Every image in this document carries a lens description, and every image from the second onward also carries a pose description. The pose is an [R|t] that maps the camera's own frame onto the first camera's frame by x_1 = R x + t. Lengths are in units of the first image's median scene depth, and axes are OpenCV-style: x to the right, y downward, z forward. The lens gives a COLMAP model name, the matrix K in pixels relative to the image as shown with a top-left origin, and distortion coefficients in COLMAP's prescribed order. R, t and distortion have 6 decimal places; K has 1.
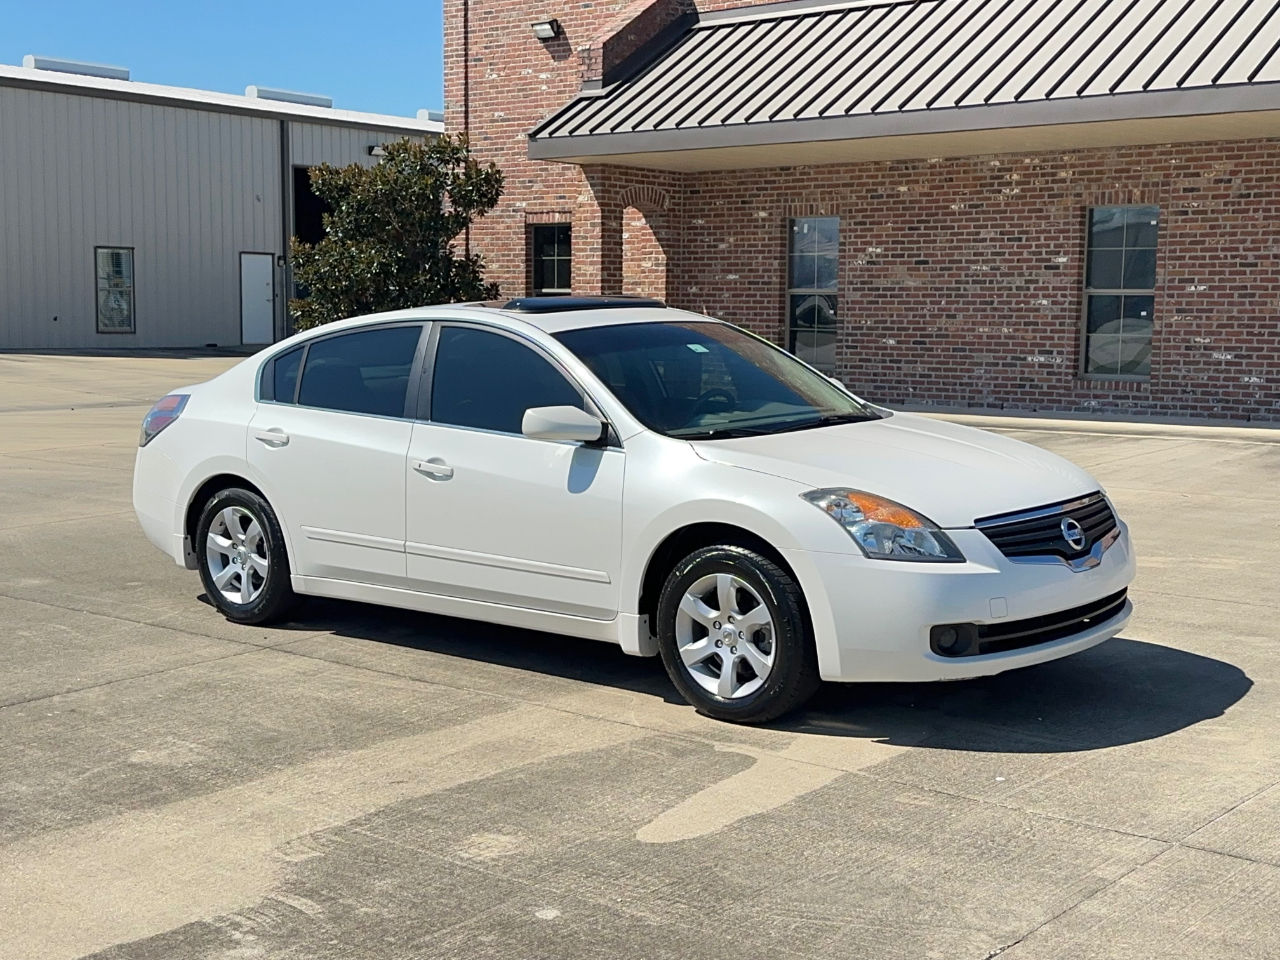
lens RADIAL K [[1753.9, 0, 629.1], [0, 1753.9, 486.7], [0, 0, 1]] dist [0.175308, -0.322616]
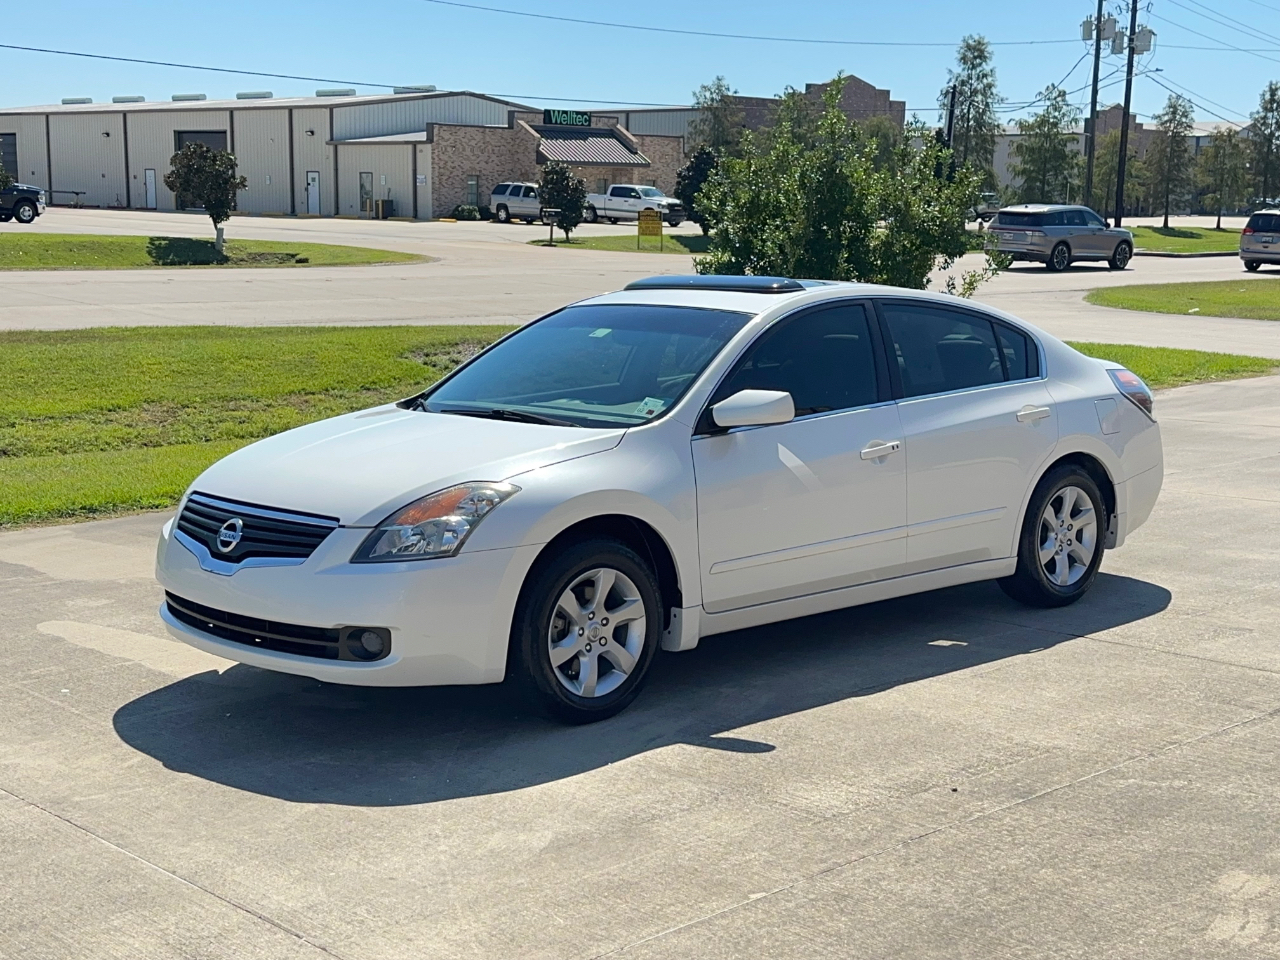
lens RADIAL K [[1751.0, 0, 624.5], [0, 1751.0, 478.0], [0, 0, 1]] dist [0.192667, -0.424389]
pose [[-0.125676, 0.141963, -0.981862, 0.370085], [-0.115068, 0.980943, 0.156559, -0.057145], [0.985376, 0.132656, -0.106945, 0.418398]]
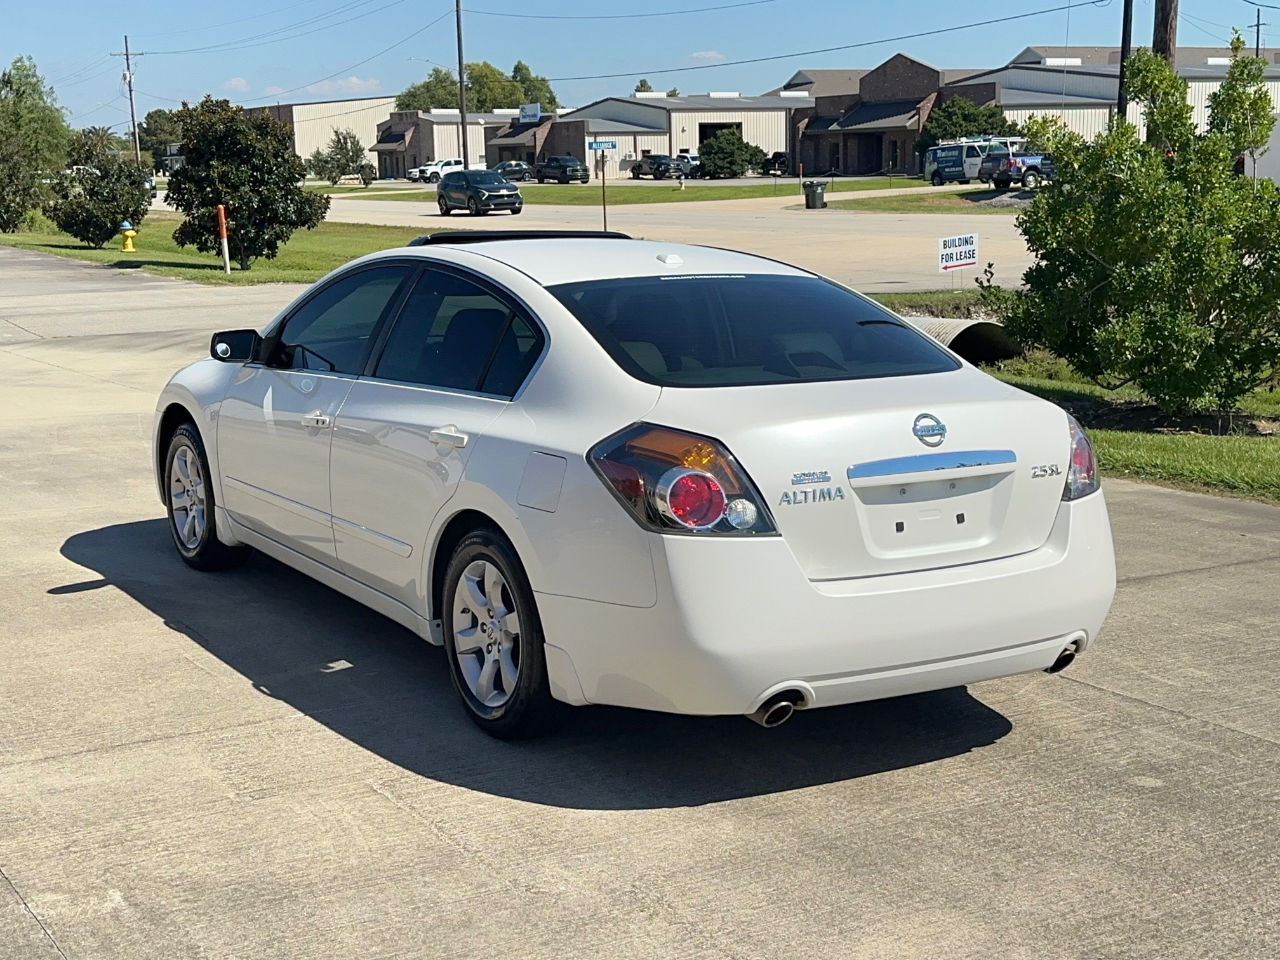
lens RADIAL K [[1746.6, 0, 622.1], [0, 1746.6, 477.1], [0, 0, 1]] dist [0.203496, -0.424704]
pose [[-0.951167, -0.044831, 0.305405, -0.134714], [0.042827, 0.960662, 0.274400, -0.089401], [-0.305693, 0.274080, -0.911829, 0.709200]]
